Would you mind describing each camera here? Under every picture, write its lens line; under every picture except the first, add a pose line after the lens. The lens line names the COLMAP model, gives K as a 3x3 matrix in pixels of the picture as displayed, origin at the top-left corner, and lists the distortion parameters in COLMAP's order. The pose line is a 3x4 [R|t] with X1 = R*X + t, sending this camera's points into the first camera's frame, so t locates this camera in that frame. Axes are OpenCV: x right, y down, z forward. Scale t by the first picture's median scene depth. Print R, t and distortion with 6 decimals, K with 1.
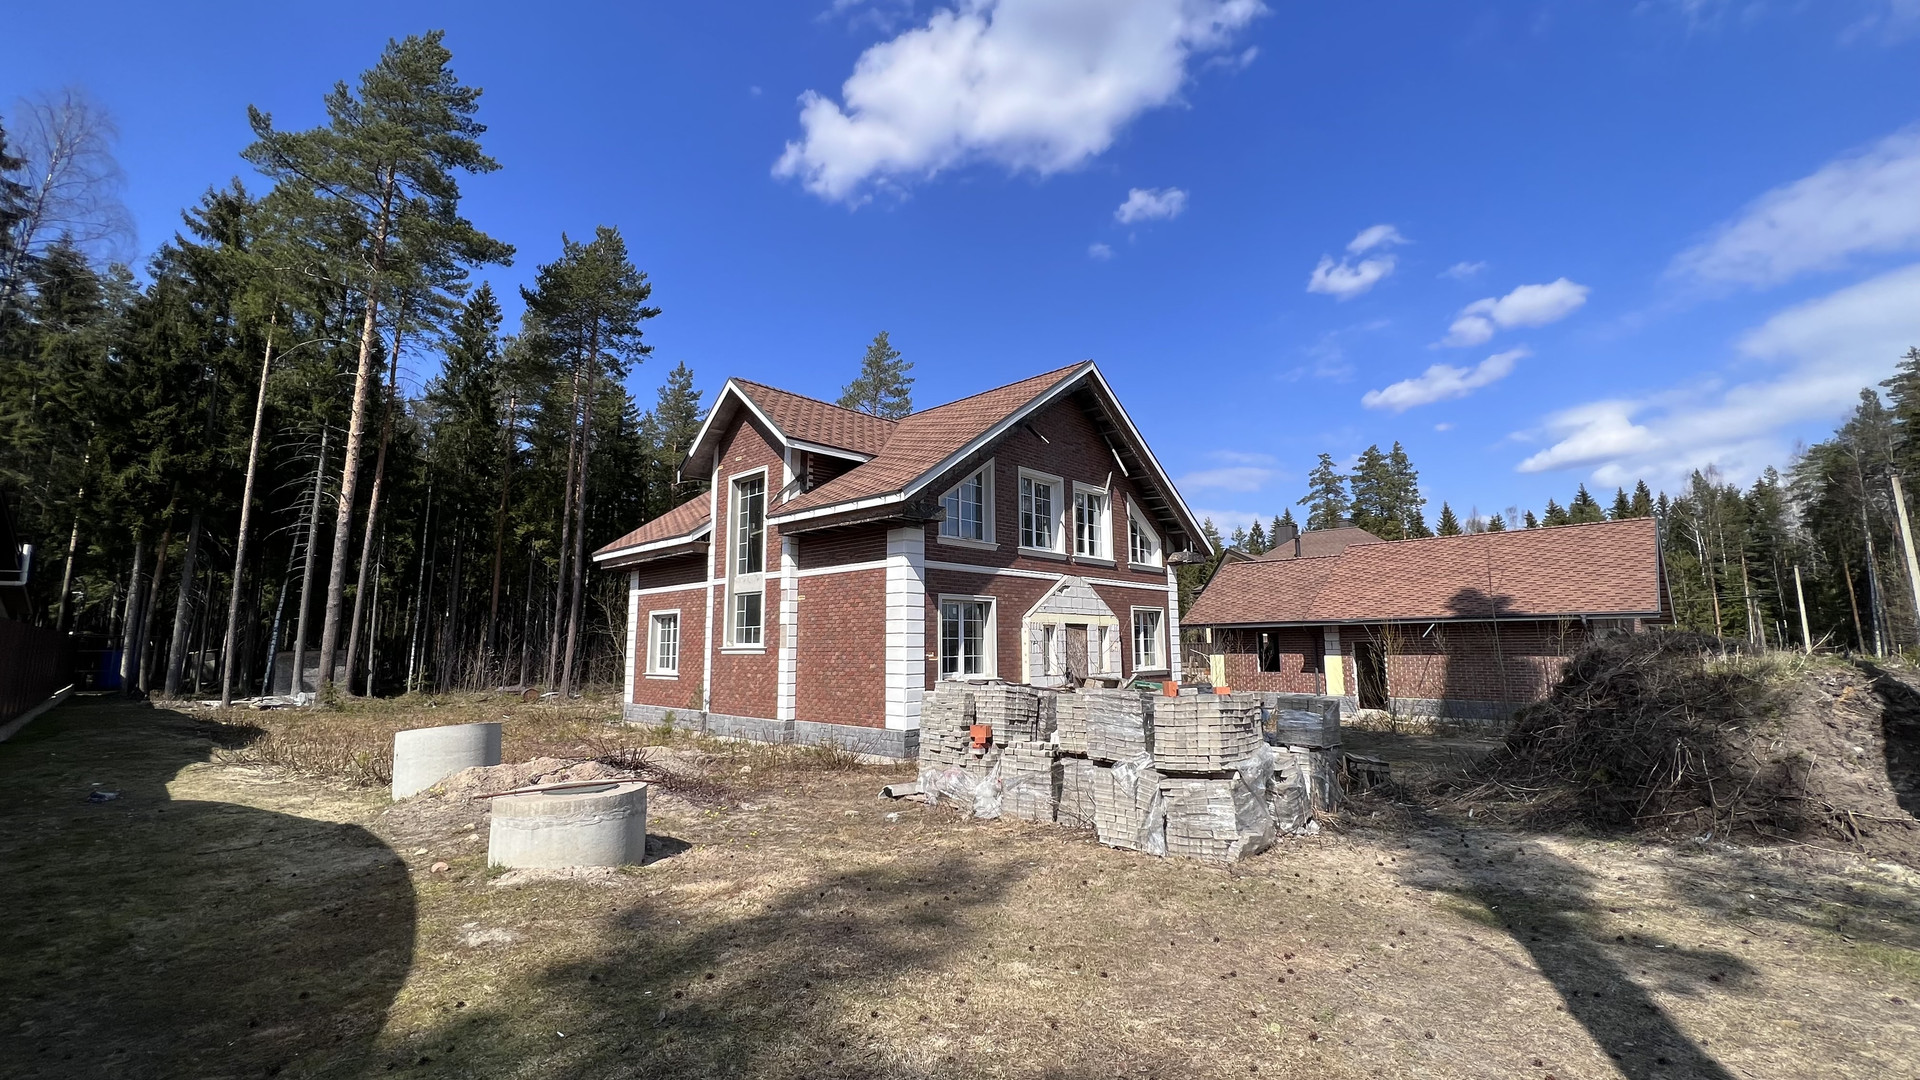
lens RADIAL K [[765.7, 0, 964.8], [0, 765.7, 535.5], [0, 0, 1]] dist [0.000986, 0.000010]
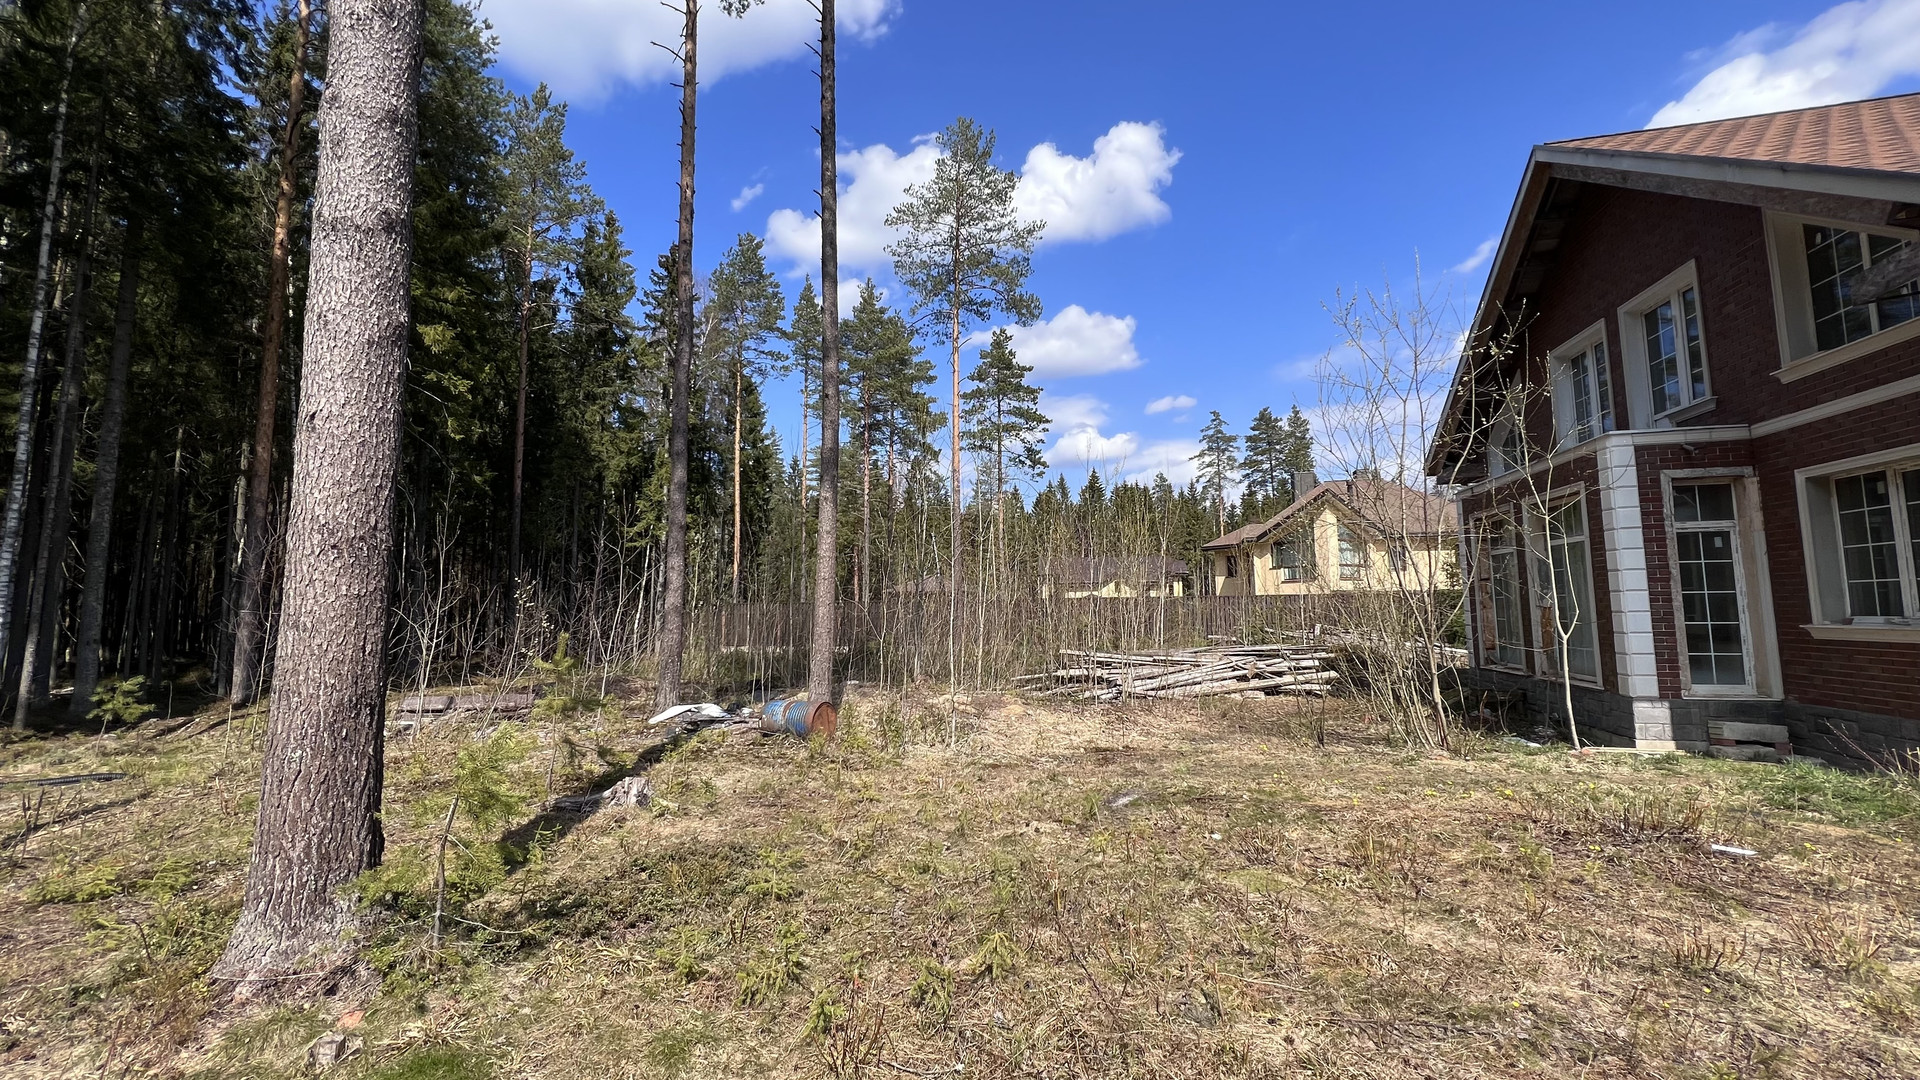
lens RADIAL K [[771.5, 0, 962.8], [0, 771.5, 536.2], [0, 0, 1]] dist [-0.000357, -0.000127]
pose [[0.877287, 0.044230, 0.477924, -1.067368], [-0.063356, 0.997703, 0.023963, 0.188369], [-0.475766, -0.051302, 0.878074, 1.091921]]
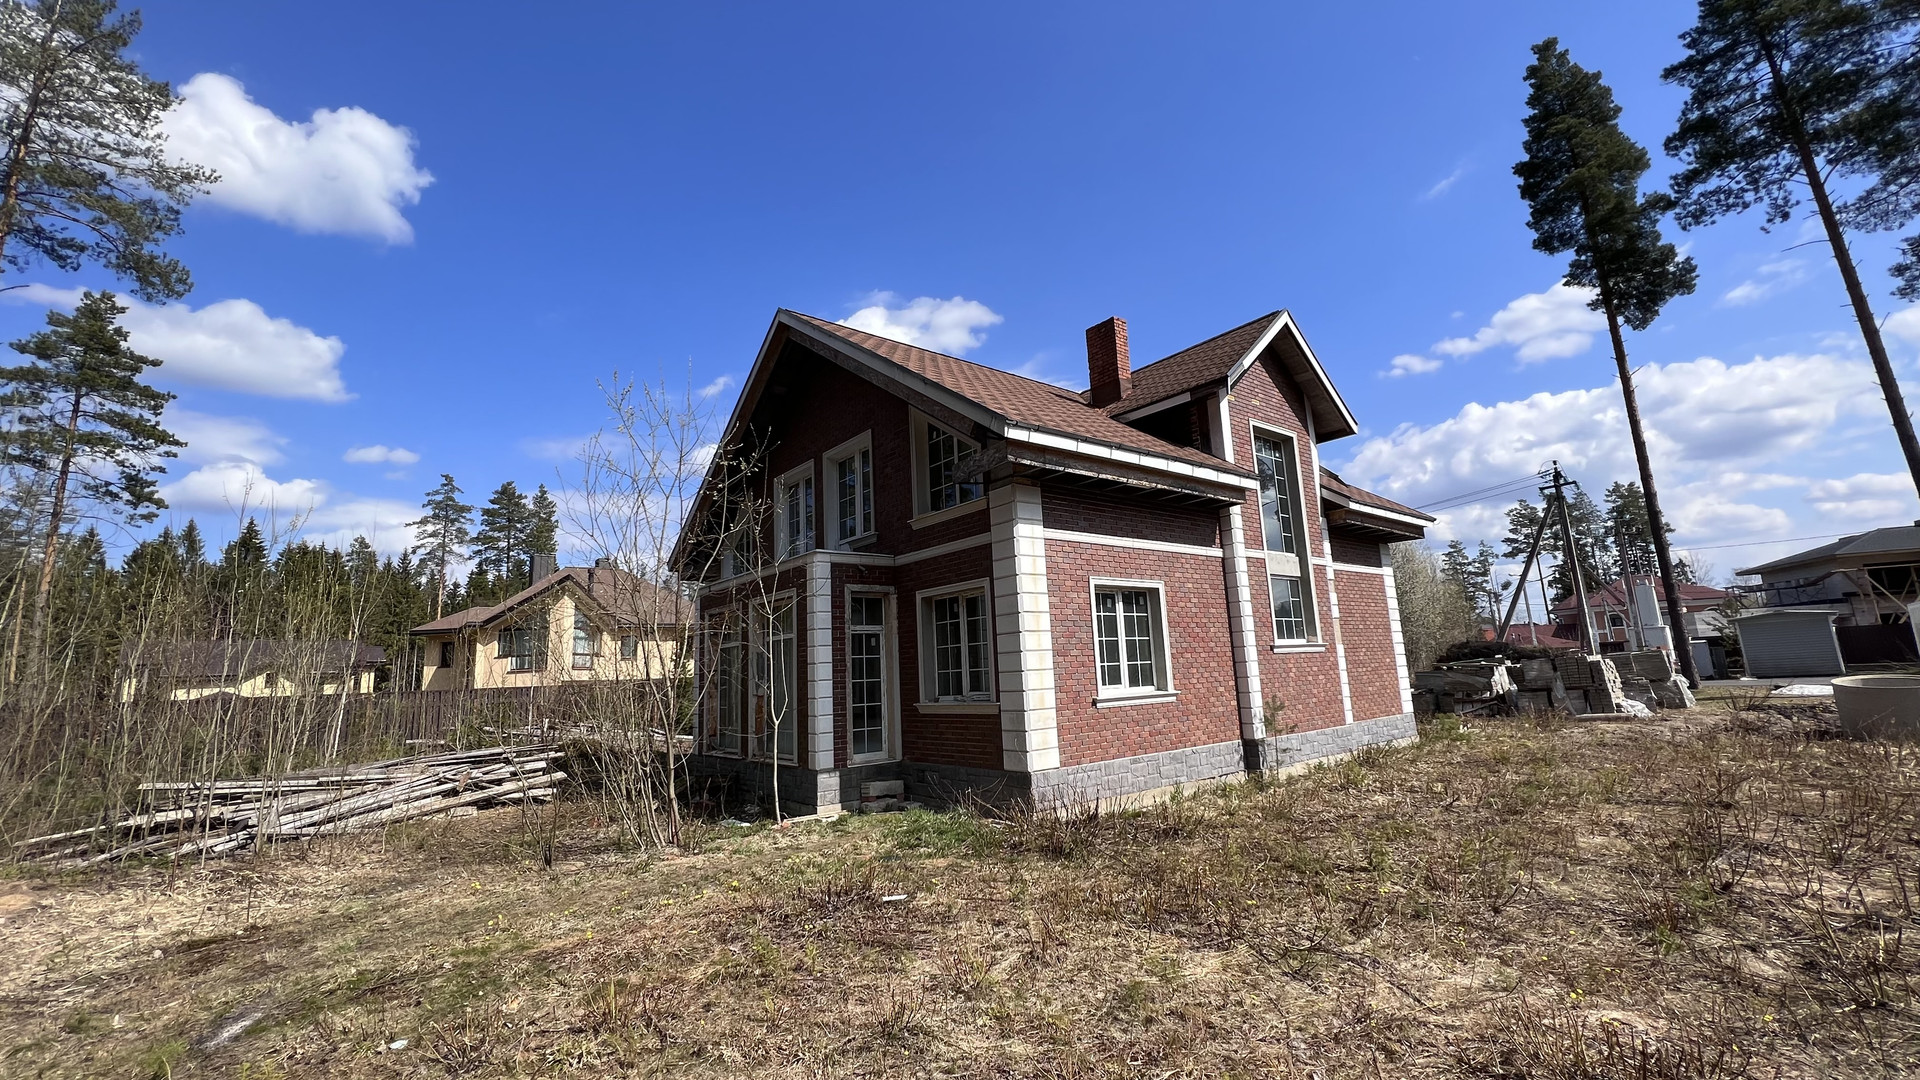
lens RADIAL K [[771.5, 0, 962.8], [0, 771.5, 536.2], [0, 0, 1]] dist [-0.000357, -0.000127]
pose [[0.148880, 0.180323, 0.972275, -1.044615], [-0.096599, 0.981182, -0.167183, 0.187383], [-0.984126, -0.069030, 0.163498, 1.120863]]
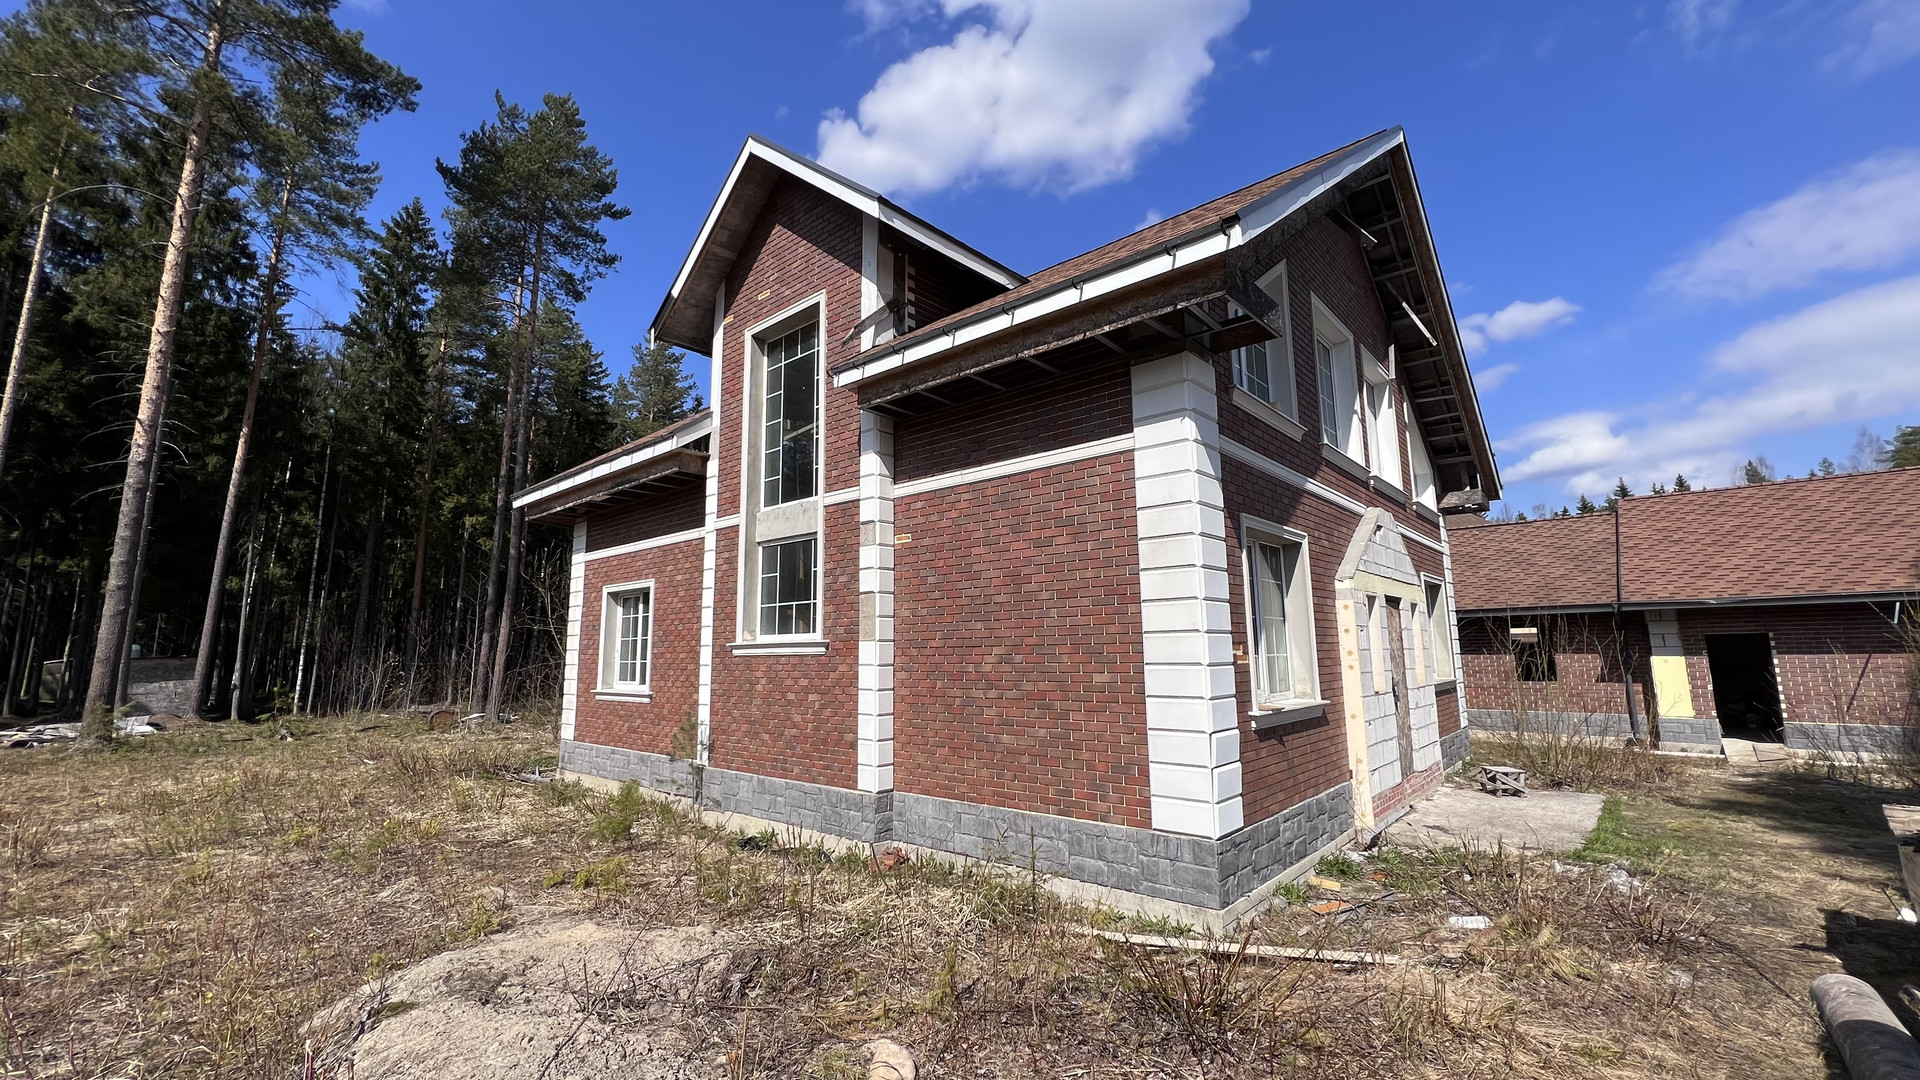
lens RADIAL K [[765.7, 0, 964.8], [0, 765.7, 535.5], [0, 0, 1]] dist [0.000986, 0.000010]
pose [[0.999642, -0.000676, 0.026730, -0.163110], [0.000944, 0.999950, -0.009986, 0.073434], [-0.026722, 0.010008, 0.999593, 0.442665]]
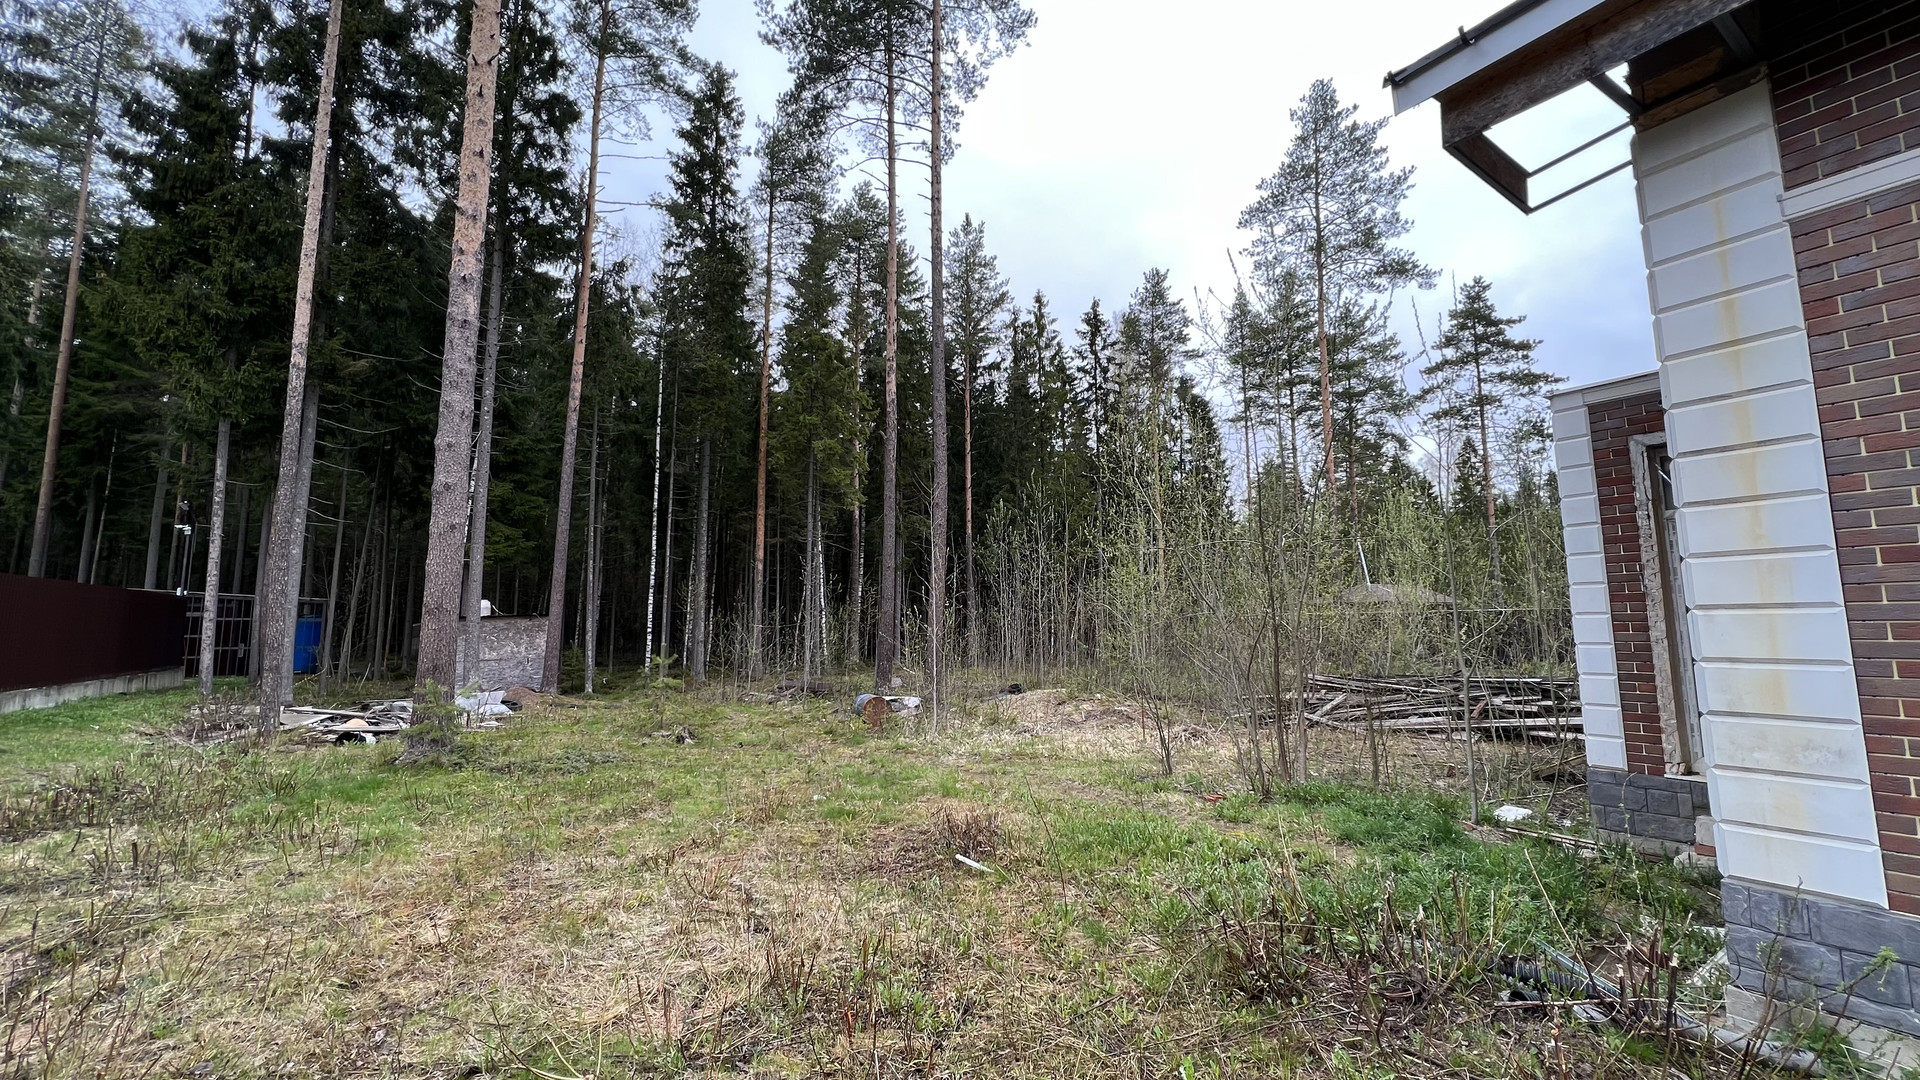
lens RADIAL K [[775.7, 0, 960.0], [0, 775.7, 540.0], [0, 0, 1]] dist [0.001287, 0.000103]
pose [[0.969008, -0.029961, -0.245206, -0.644284], [0.037723, 0.998923, 0.027018, 0.154994], [0.244133, -0.035431, 0.969094, 0.916664]]
